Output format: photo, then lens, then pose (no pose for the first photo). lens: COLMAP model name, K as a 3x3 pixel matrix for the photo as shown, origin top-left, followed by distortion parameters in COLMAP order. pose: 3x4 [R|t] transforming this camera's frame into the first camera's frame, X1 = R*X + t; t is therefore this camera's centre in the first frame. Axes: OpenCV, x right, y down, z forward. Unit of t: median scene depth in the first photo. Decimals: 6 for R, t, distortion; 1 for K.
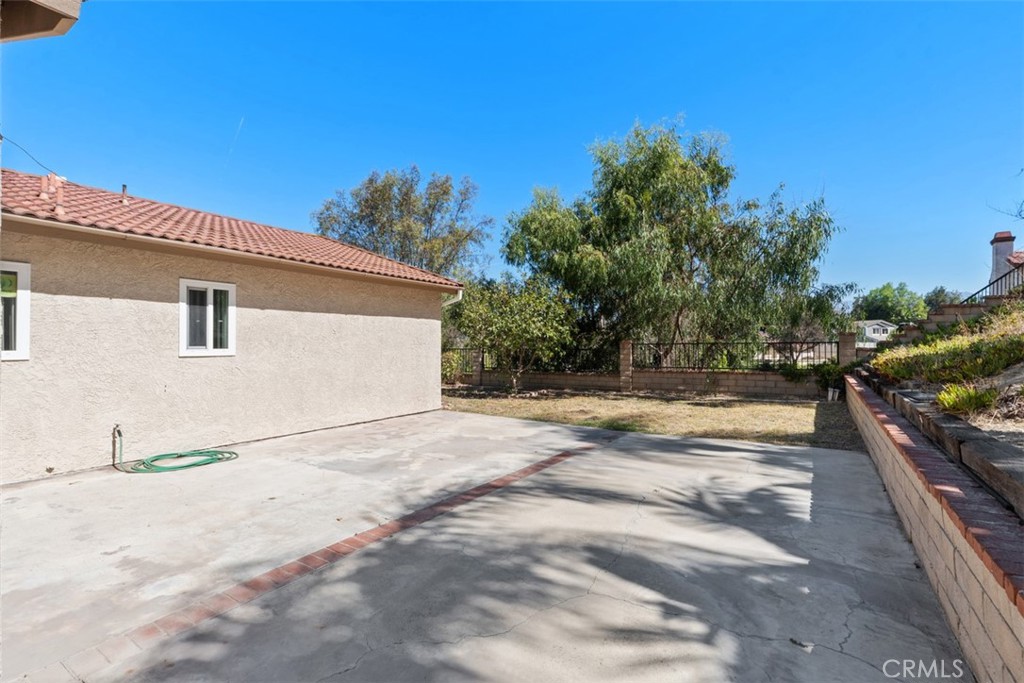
lens RADIAL K [[462.7, 0, 510.4], [0, 462.7, 342.3], [0, 0, 1]] dist [0.010904, -0.001105]
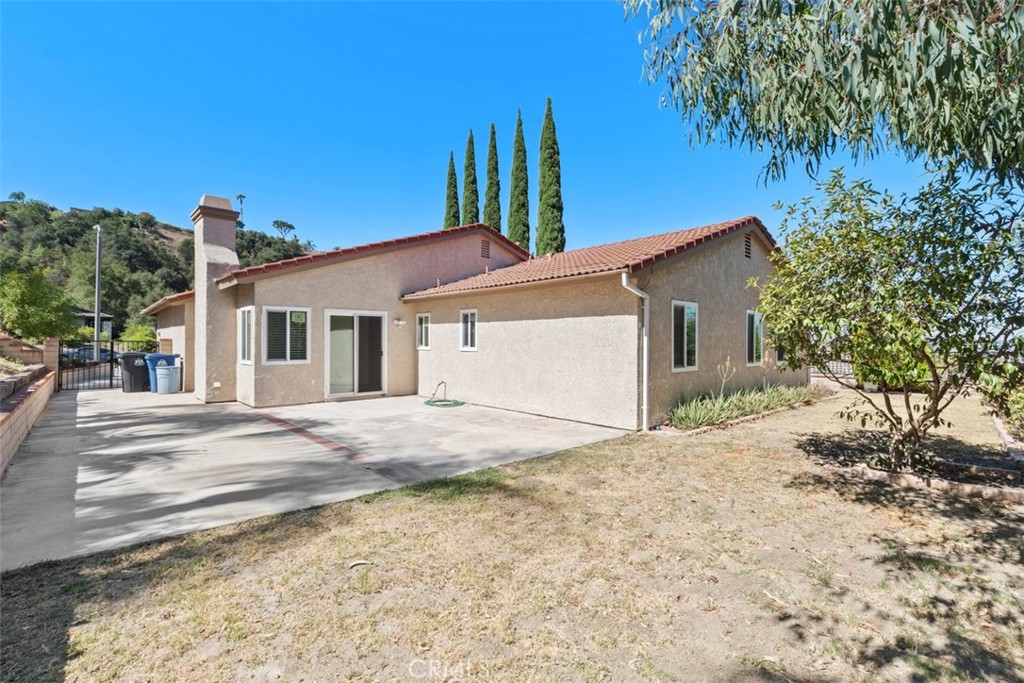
lens RADIAL K [[463.5, 0, 509.2], [0, 463.5, 340.7], [0, 0, 1]] dist [0.011144, -0.001470]
pose [[-0.236803, -0.000692, -0.971557, 0.633928], [0.003243, 0.999994, -0.001503, -0.004219], [0.971552, -0.003507, -0.236799, 0.968009]]
